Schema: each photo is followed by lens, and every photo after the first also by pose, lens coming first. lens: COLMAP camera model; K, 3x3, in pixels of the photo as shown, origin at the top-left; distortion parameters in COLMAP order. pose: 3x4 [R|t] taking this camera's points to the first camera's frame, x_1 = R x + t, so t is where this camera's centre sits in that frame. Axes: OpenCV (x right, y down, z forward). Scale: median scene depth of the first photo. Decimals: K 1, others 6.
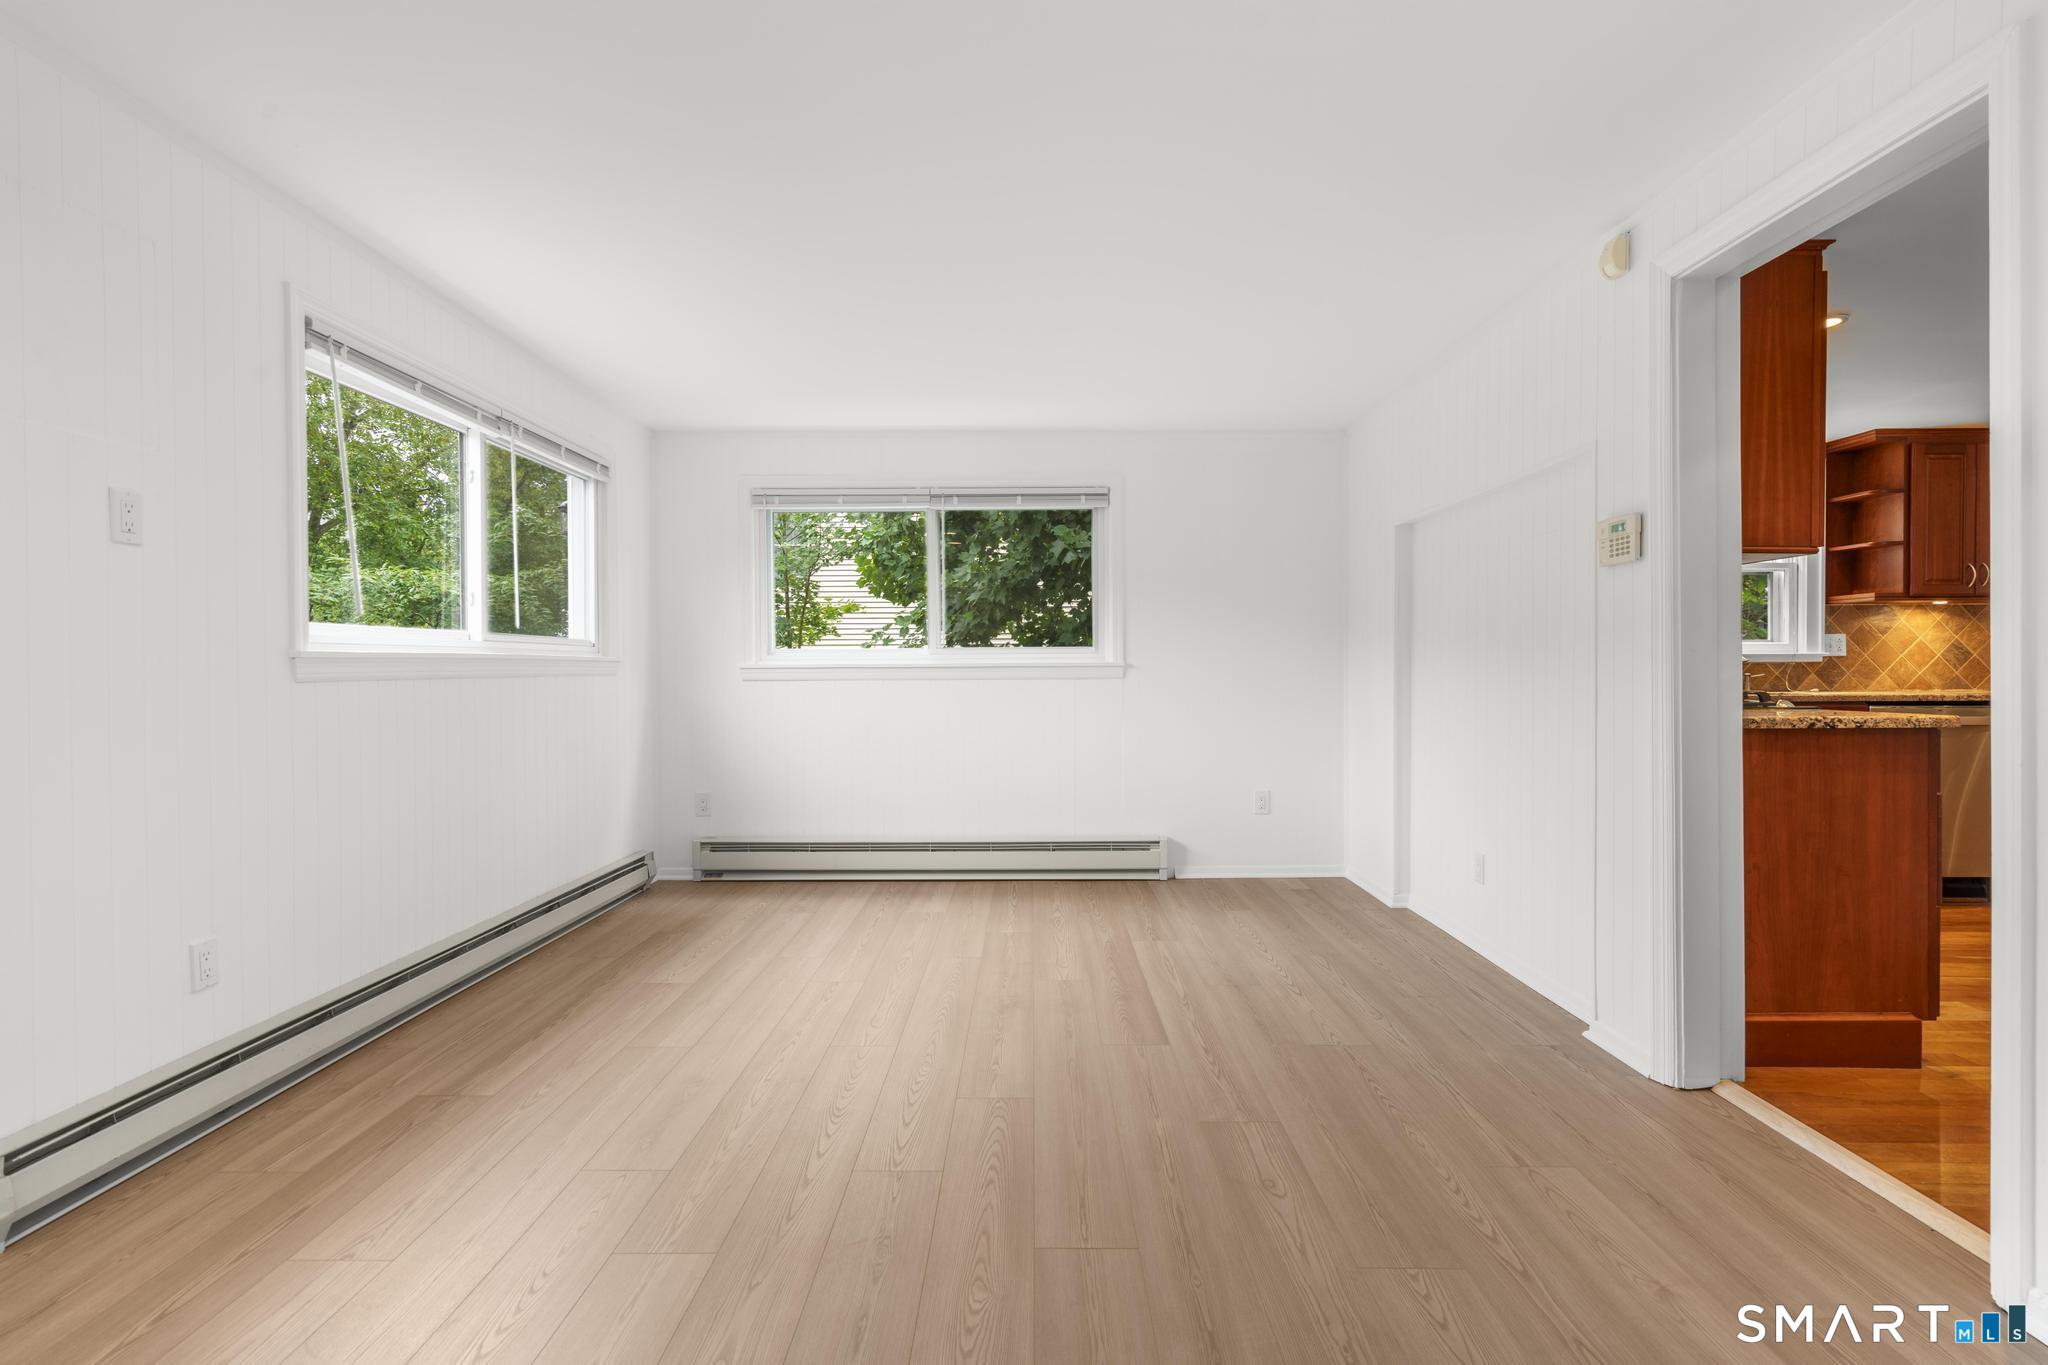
lens RADIAL K [[962.4, 0, 1024.0], [0, 962.4, 682.5], [0, 0, 1]] dist [-0.002132, -0.000311]
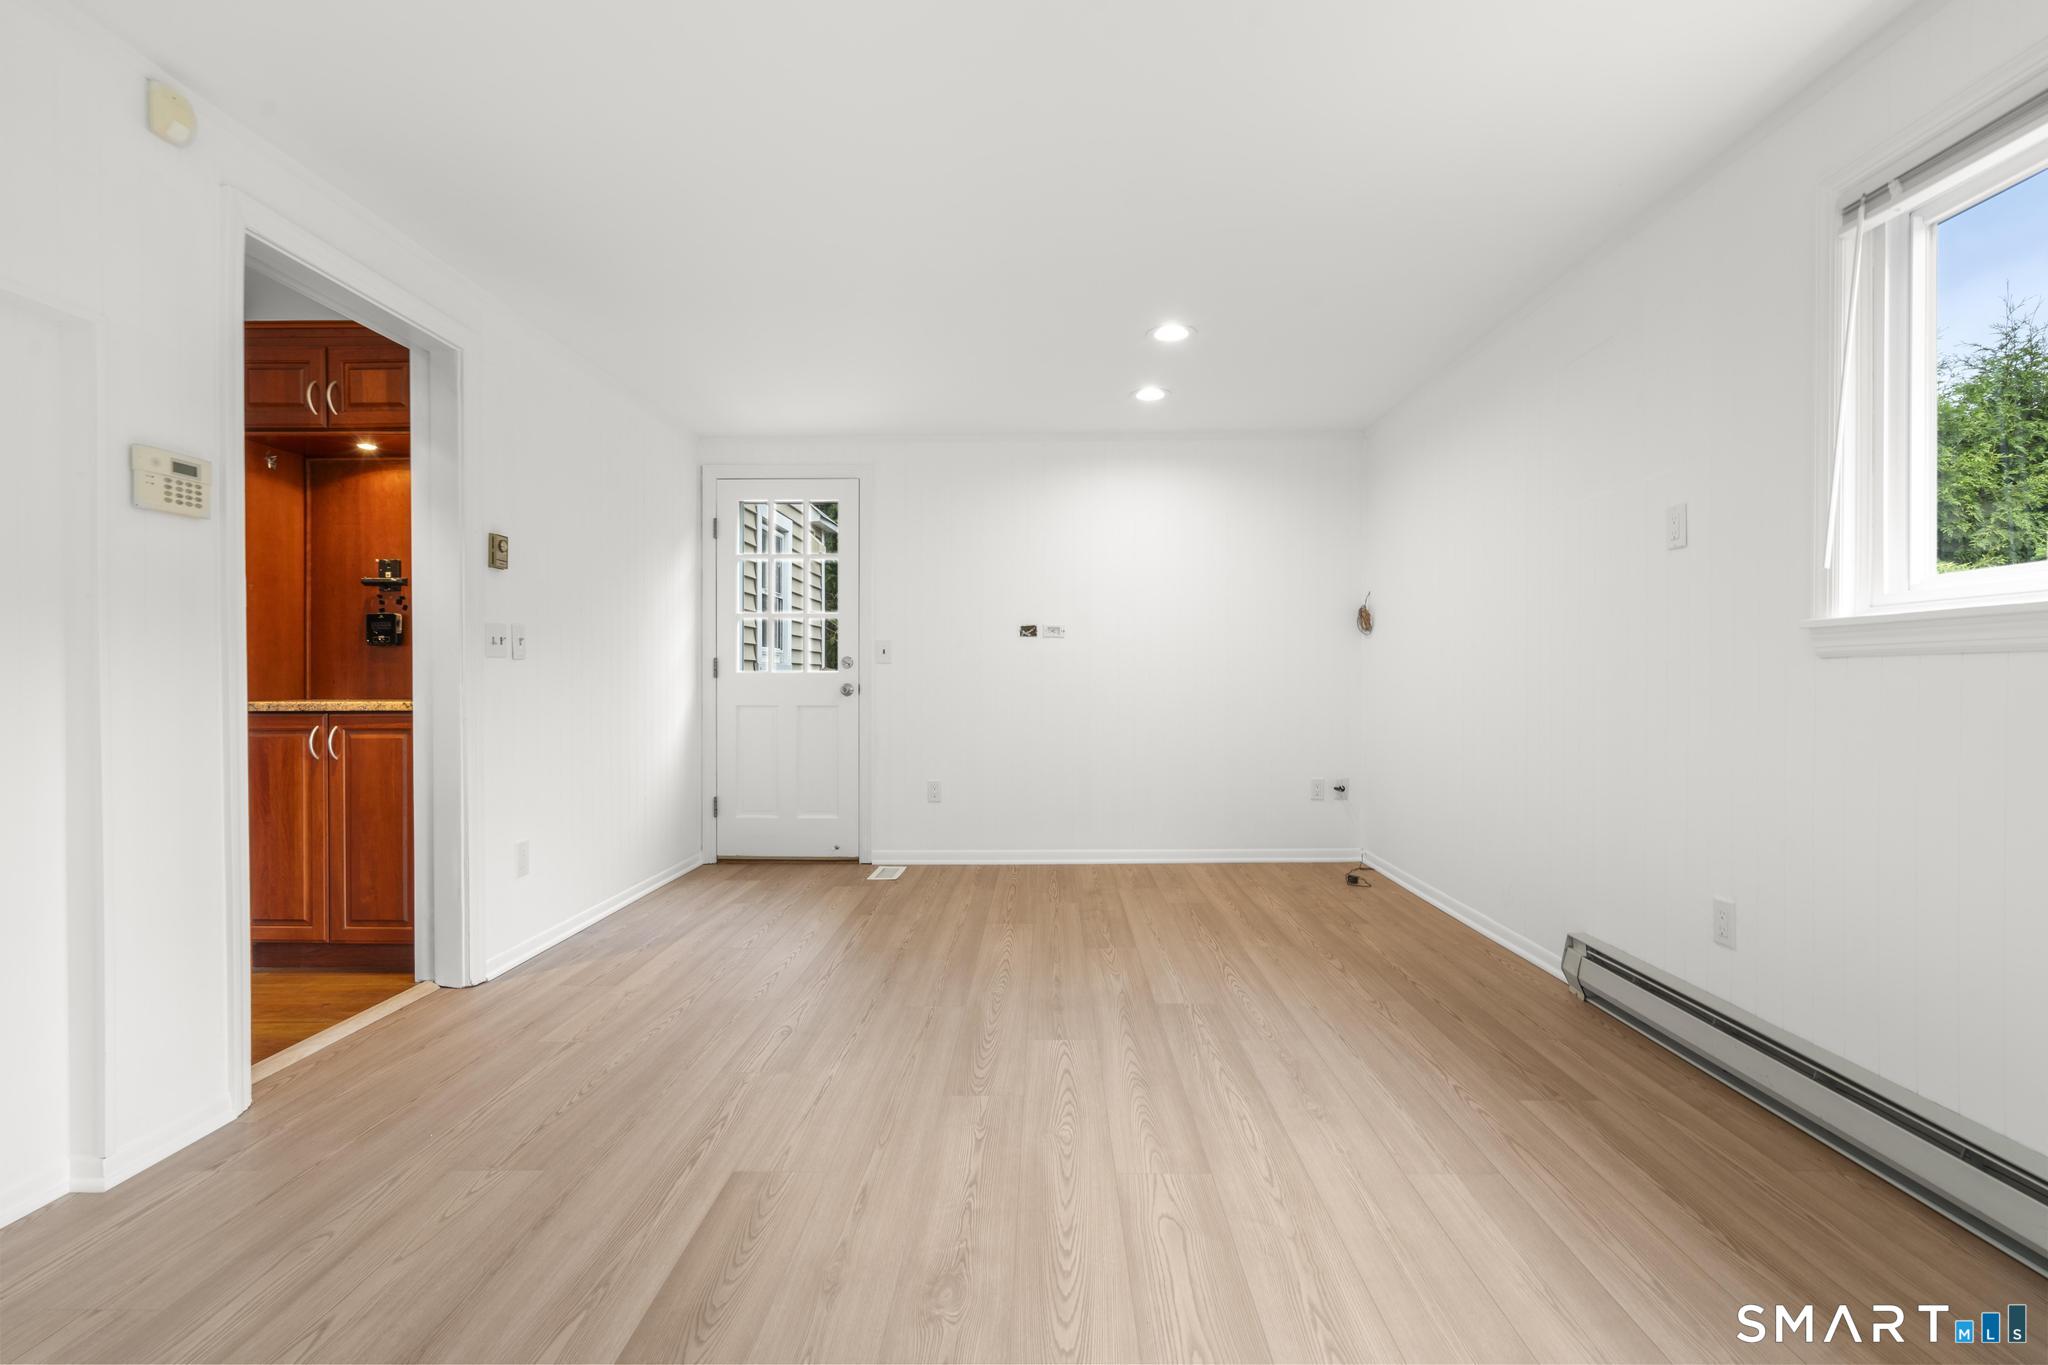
lens RADIAL K [[922.0, 0, 1027.9], [0, 922.0, 681.3], [0, 0, 1]] dist [-0.016090, 0.007079]
pose [[-0.999932, 0.004633, 0.010713, -0.085232], [0.004833, 0.999813, 0.018724, 0.001902], [-0.010624, 0.018774, -0.999767, 1.877699]]
